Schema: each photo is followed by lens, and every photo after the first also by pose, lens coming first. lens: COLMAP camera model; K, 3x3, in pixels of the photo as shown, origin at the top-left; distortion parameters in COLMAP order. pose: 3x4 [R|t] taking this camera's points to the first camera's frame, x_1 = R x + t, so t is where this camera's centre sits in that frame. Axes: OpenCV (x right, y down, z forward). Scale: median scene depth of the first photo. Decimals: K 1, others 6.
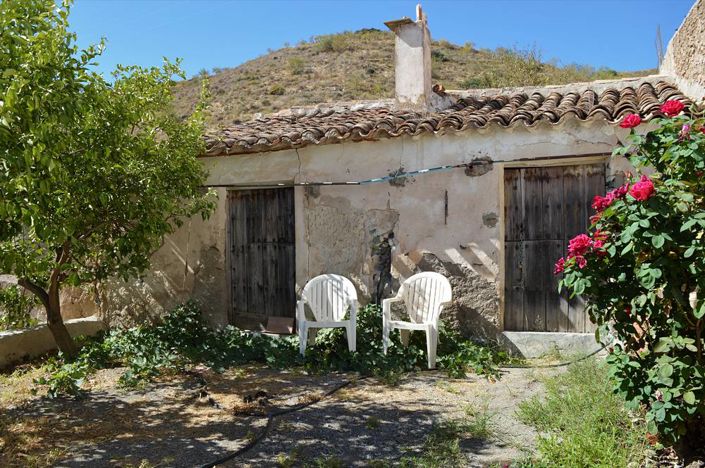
lens RADIAL K [[560.9, 0, 352.5], [0, 560.9, 234.0], [0, 0, 1]] dist [-0.087945, 0.003303]
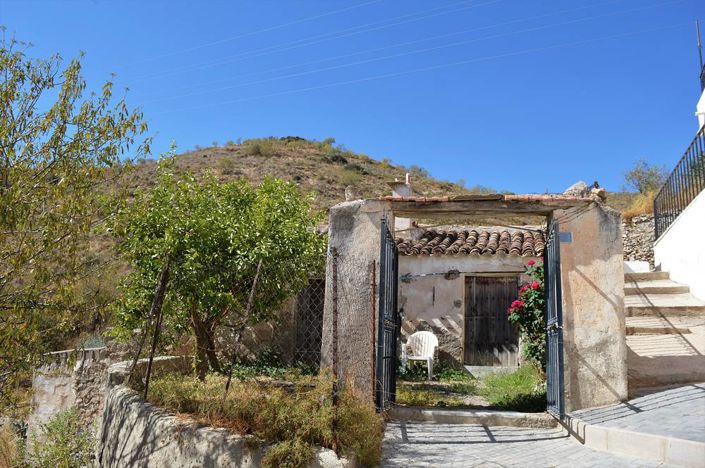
lens RADIAL K [[560.9, 0, 352.5], [0, 560.9, 234.0], [0, 0, 1]] dist [-0.087945, 0.003303]
pose [[0.984268, 0.076848, 0.159097, -0.402400], [-0.047198, 0.982094, -0.182385, 0.099960], [-0.170264, 0.172007, 0.970270, -0.763634]]
